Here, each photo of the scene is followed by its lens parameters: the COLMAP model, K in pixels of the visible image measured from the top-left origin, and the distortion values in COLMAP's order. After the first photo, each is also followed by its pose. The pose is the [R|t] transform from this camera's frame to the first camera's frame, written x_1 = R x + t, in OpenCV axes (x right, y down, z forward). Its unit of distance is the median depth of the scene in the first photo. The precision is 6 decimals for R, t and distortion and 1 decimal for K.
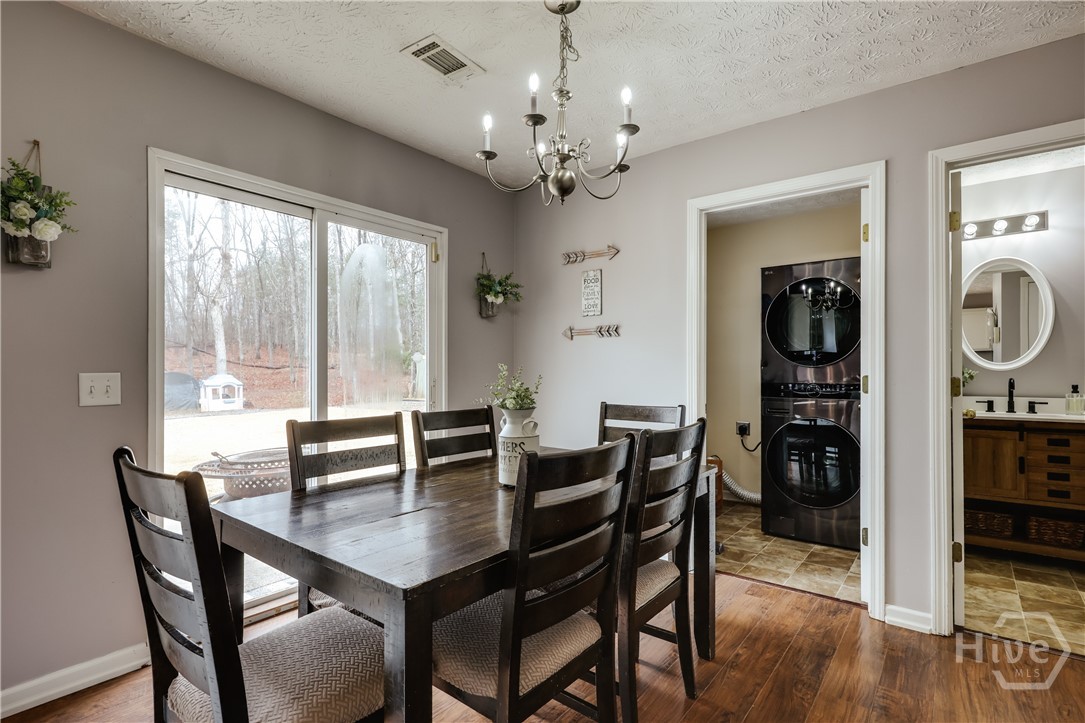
lens RADIAL K [[457.6, 0, 543.2], [0, 457.6, 372.6], [0, 0, 1]] dist [-0.000244, -0.000021]
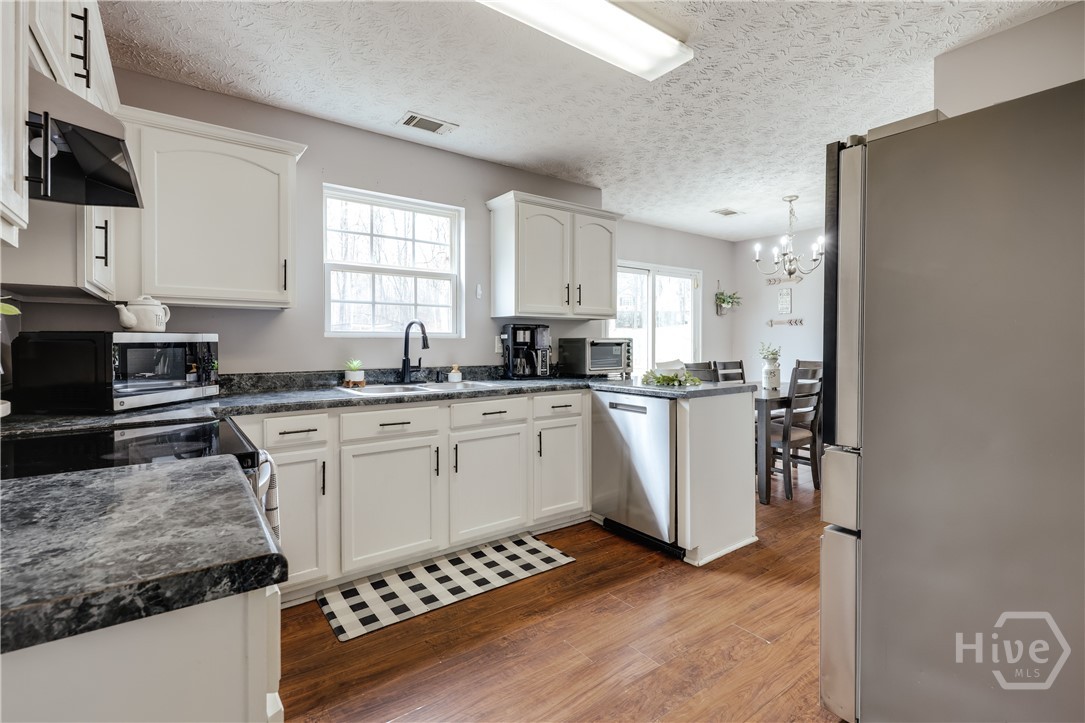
lens RADIAL K [[451.6, 0, 539.6], [0, 451.6, 346.7], [0, 0, 1]] dist [0.000152, 0.000013]
pose [[0.958641, 0.001763, -0.284614, -0.321605], [-0.000062, 0.999982, 0.005987, -0.004644], [0.284619, -0.005721, 0.958624, -1.010484]]
